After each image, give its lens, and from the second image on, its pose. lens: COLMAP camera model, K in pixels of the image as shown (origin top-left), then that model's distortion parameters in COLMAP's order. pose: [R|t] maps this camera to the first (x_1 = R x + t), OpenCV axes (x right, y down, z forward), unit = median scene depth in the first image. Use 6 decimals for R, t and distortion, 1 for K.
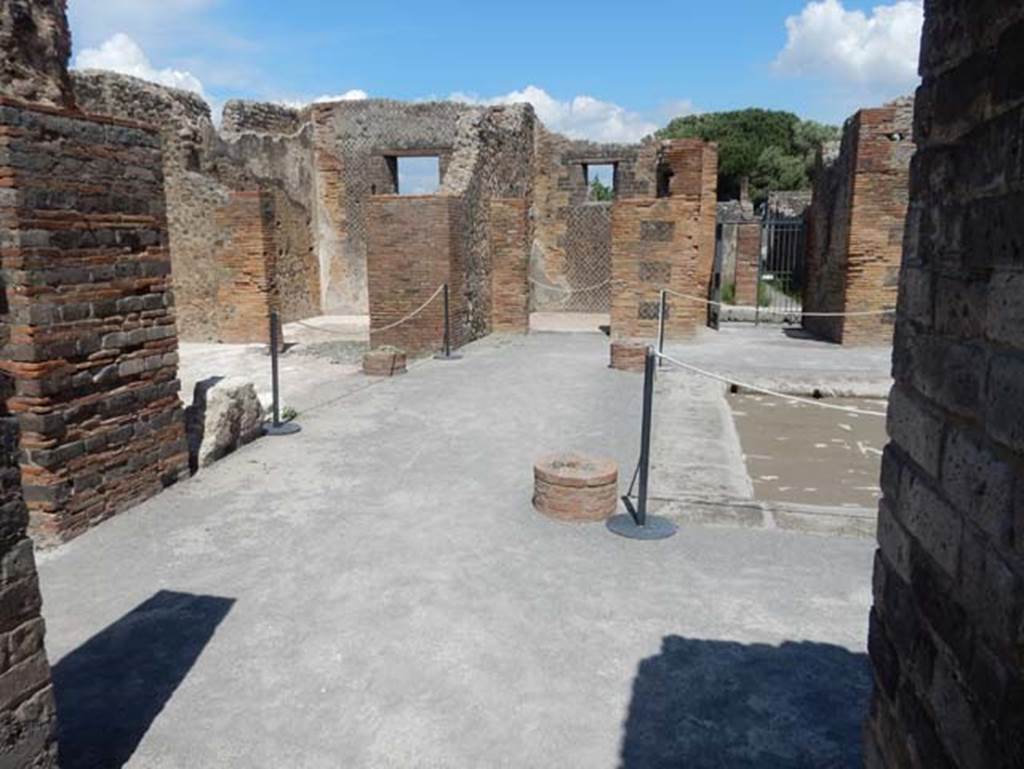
lens RADIAL K [[751.7, 0, 513.9], [0, 751.7, 382.6], [0, 0, 1]] dist [-0.013220, 0.014545]
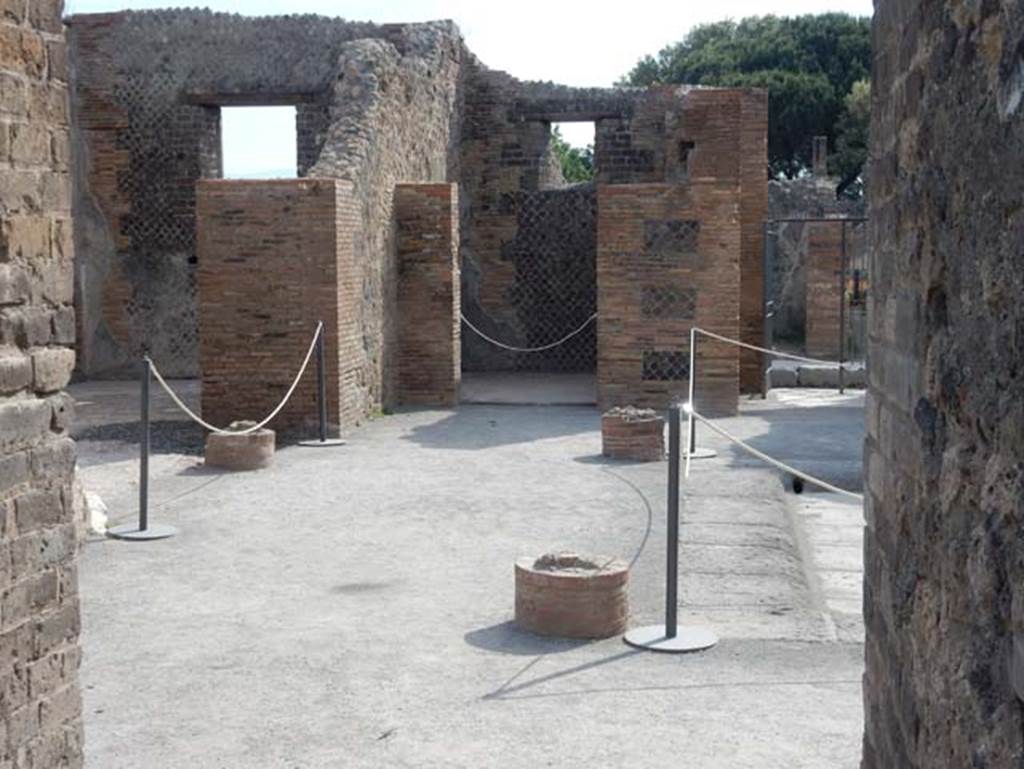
lens RADIAL K [[1458.6, 0, 509.3], [0, 1458.6, 382.9], [0, 0, 1]] dist [-0.015428, 0.000000]
pose [[0.997043, -0.008261, 0.076397, -0.028567], [0.015213, 0.995746, -0.090871, 0.020810], [-0.075321, 0.091765, 0.992928, -0.139906]]
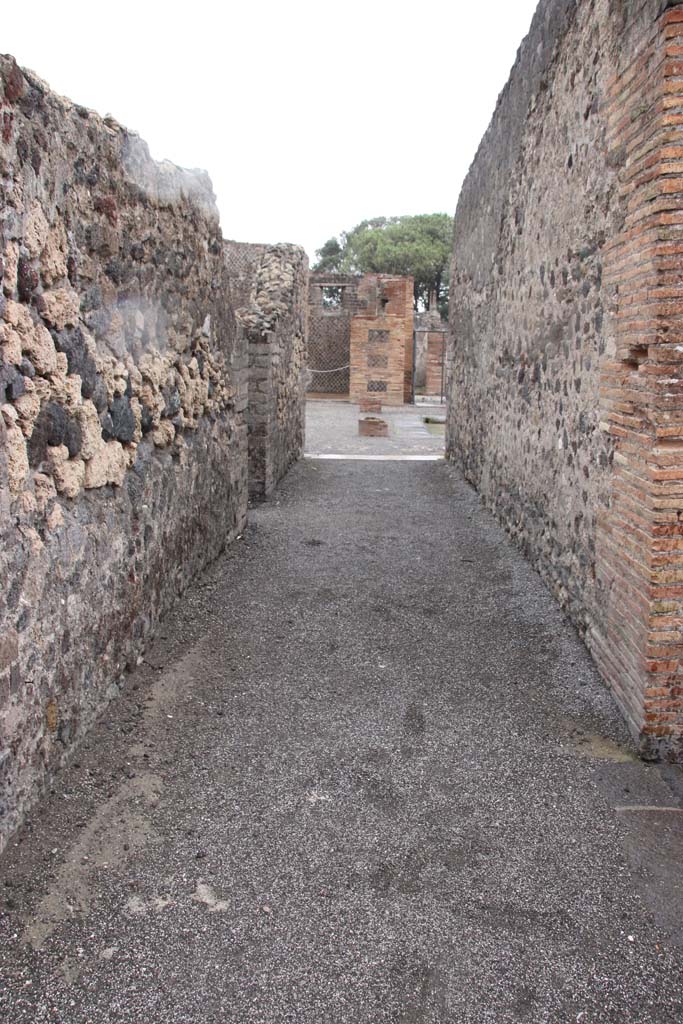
lens RADIAL K [[893.1, 0, 343.1], [0, 893.1, 509.0], [0, 0, 1]] dist [-0.074756, -0.003393]
pose [[0.981658, -0.012691, 0.190230, -0.224687], [0.012898, 0.999917, 0.000152, 0.148900], [-0.190216, 0.002304, 0.981740, -0.760929]]
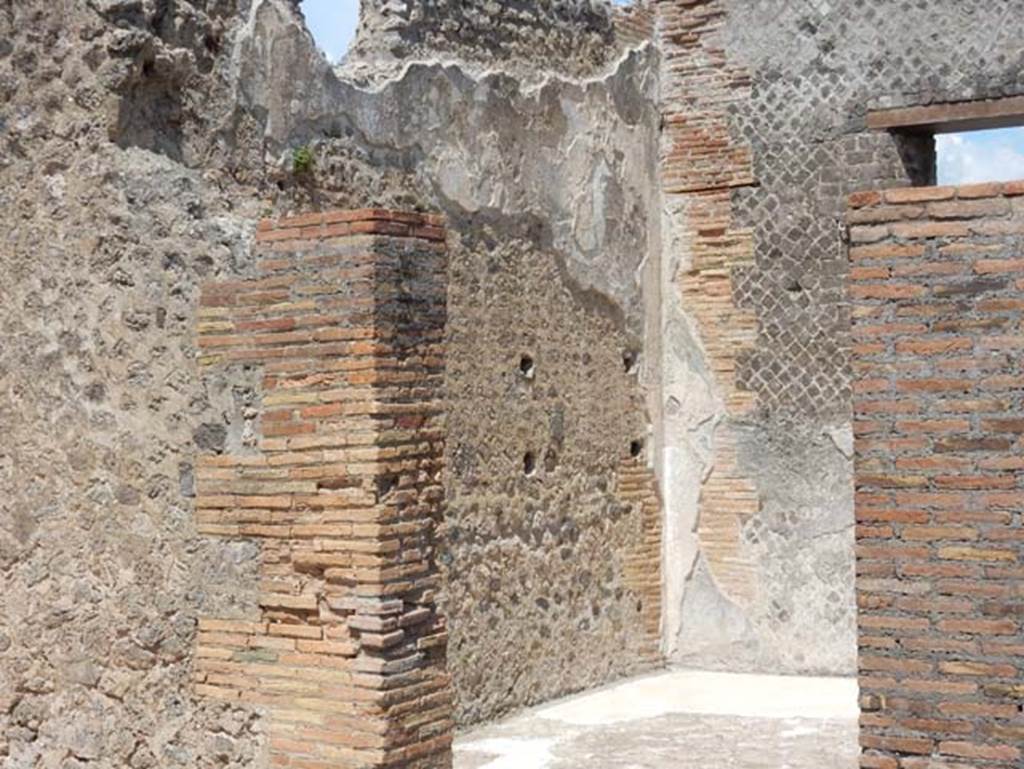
lens RADIAL K [[1749.3, 0, 493.0], [0, 1749.3, 409.0], [0, 0, 1]] dist [-0.005907, 0.000000]
pose [[0.934136, -0.011694, -0.356726, -0.096766], [-0.056127, 0.982215, -0.179173, -0.083623], [0.352477, 0.187394, 0.916866, 0.437013]]
